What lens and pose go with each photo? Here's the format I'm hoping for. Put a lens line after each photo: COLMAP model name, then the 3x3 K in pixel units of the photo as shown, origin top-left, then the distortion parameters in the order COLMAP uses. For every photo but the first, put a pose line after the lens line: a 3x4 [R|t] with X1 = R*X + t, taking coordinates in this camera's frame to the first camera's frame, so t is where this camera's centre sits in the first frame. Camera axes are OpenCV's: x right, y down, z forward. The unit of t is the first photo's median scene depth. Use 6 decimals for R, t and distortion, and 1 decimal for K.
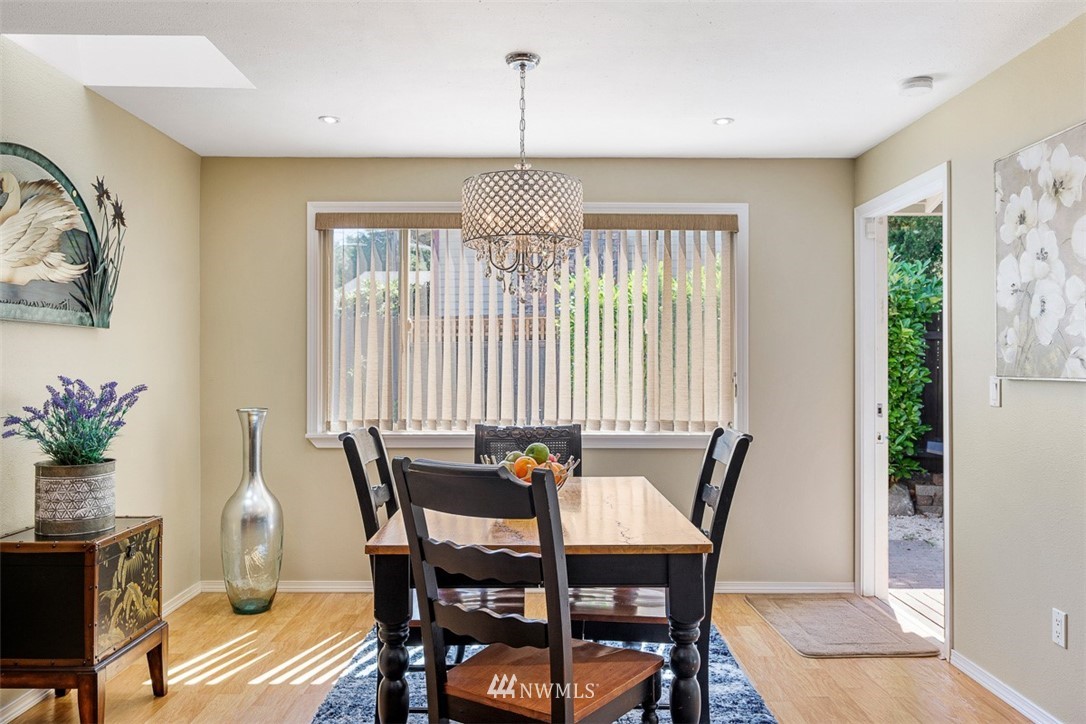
lens RADIAL K [[846.1, 0, 538.6], [0, 846.1, 362.8], [0, 0, 1]] dist [0.007929, 0.007701]
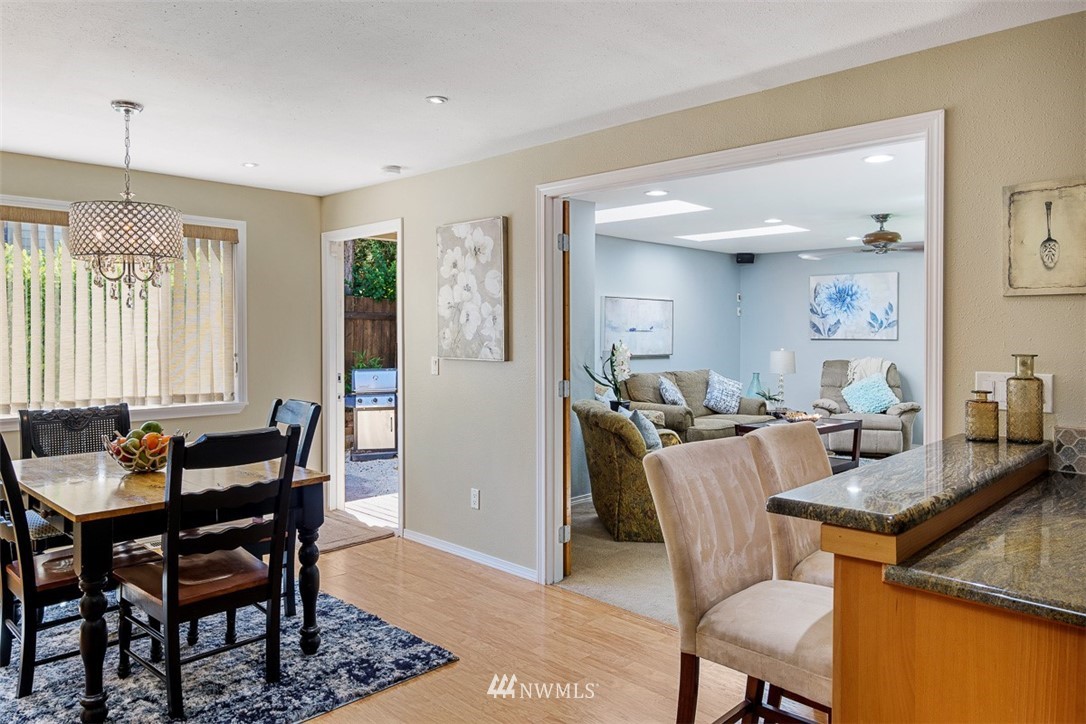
lens RADIAL K [[742.7, 0, 548.9], [0, 742.7, 341.8], [0, 0, 1]] dist [0.002112, 0.000163]
pose [[0.698466, -0.010847, 0.715561, -0.358561], [-0.002866, 0.999835, 0.017953, -0.041287], [-0.715637, -0.014590, 0.698320, -0.175425]]
